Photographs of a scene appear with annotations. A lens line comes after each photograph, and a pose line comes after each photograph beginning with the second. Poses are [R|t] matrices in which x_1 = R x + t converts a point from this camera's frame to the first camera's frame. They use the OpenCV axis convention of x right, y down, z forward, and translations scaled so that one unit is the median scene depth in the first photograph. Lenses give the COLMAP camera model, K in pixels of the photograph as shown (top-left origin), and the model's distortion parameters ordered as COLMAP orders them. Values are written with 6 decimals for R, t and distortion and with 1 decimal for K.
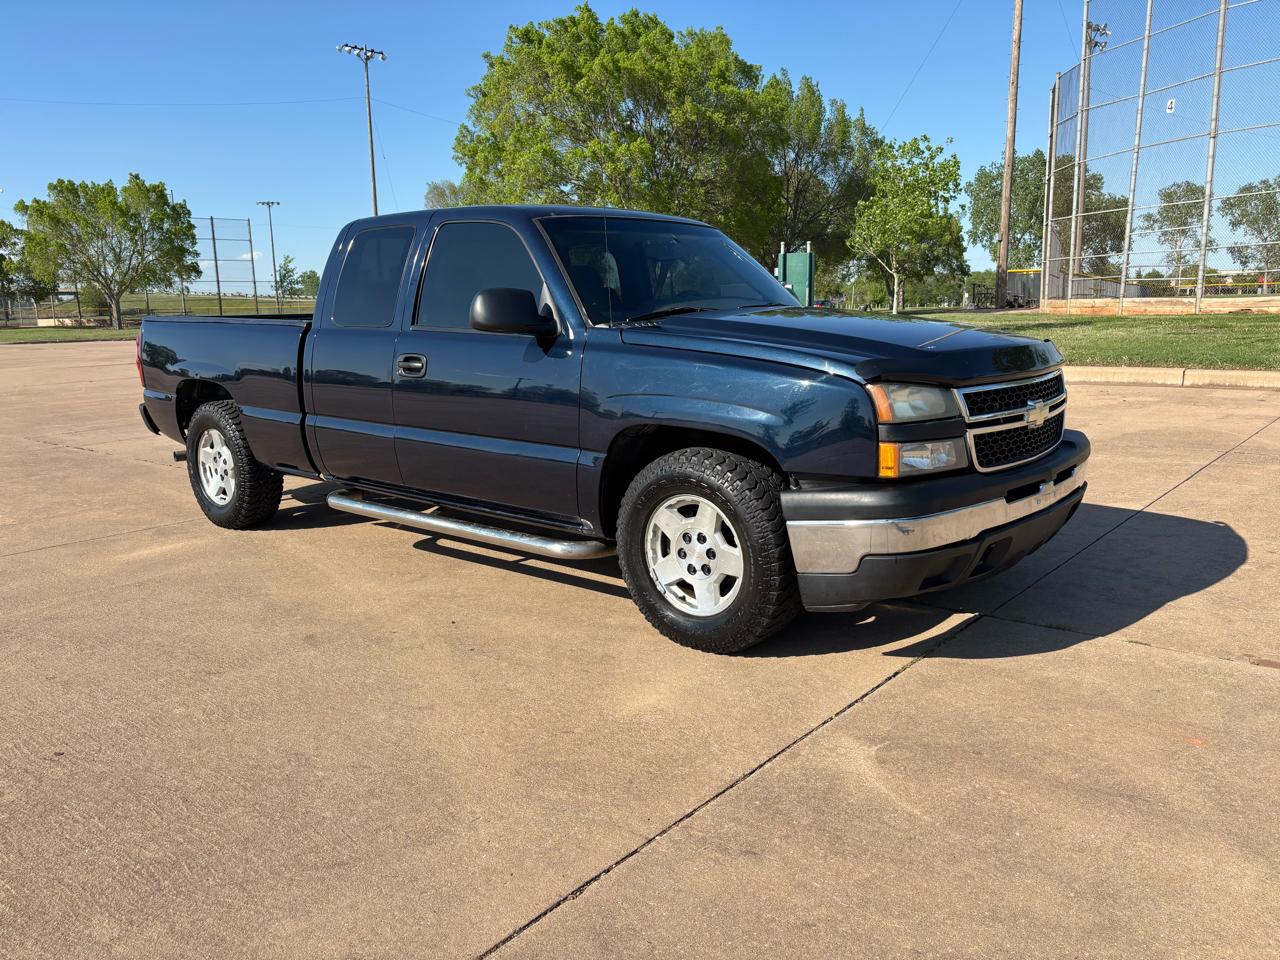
lens RADIAL K [[966.2, 0, 638.3], [0, 966.2, 483.8], [0, 0, 1]] dist [0.045091, -0.041392]
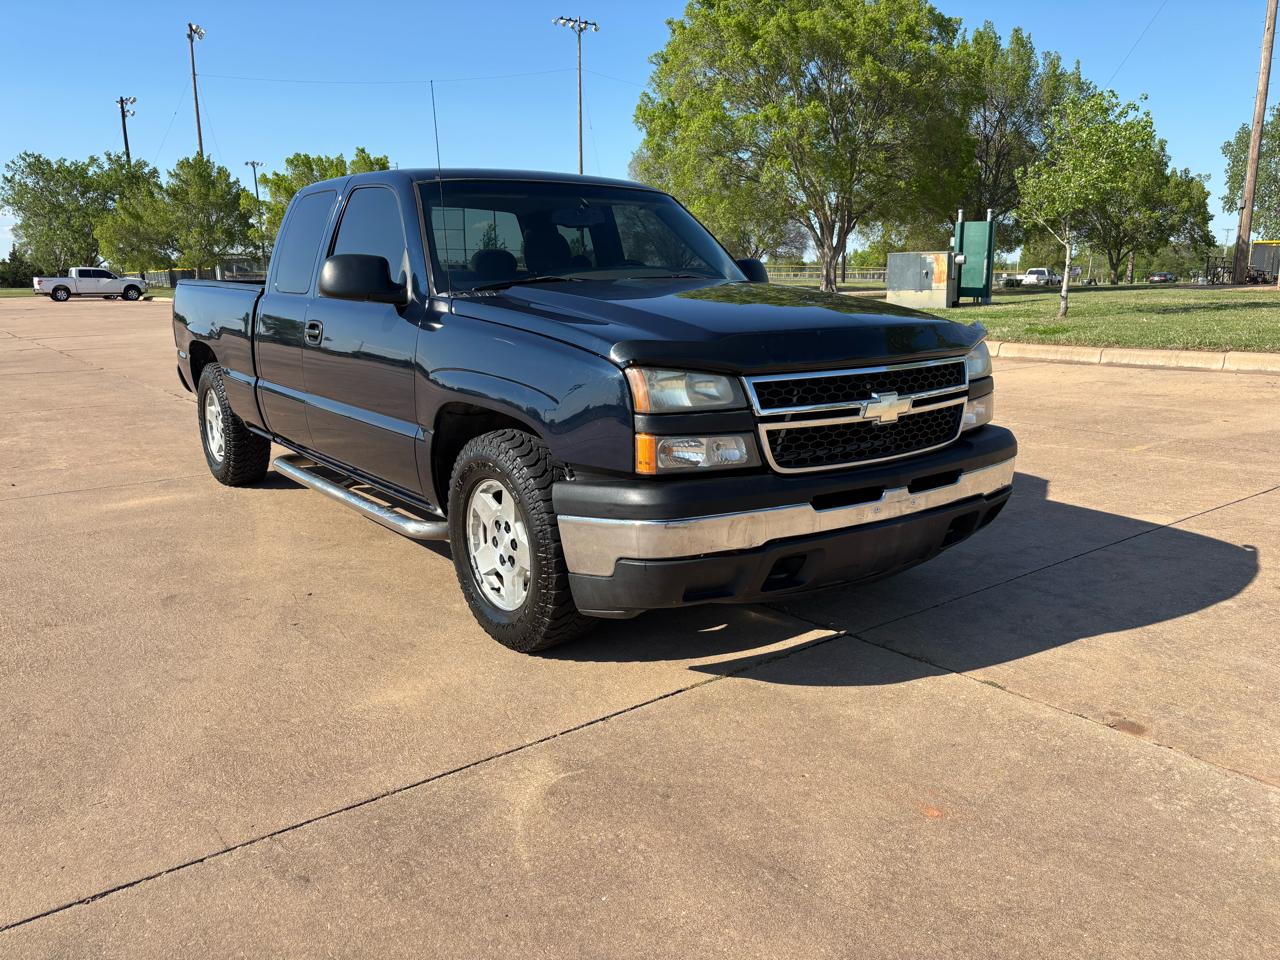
lens RADIAL K [[966.2, 0, 637.4], [0, 966.2, 481.4], [0, 0, 1]] dist [0.045091, -0.041392]
pose [[0.976675, 0.057149, -0.206980, 0.329755], [-0.051481, 0.998139, 0.032672, -0.021259], [0.208463, -0.021254, 0.977799, 0.101015]]
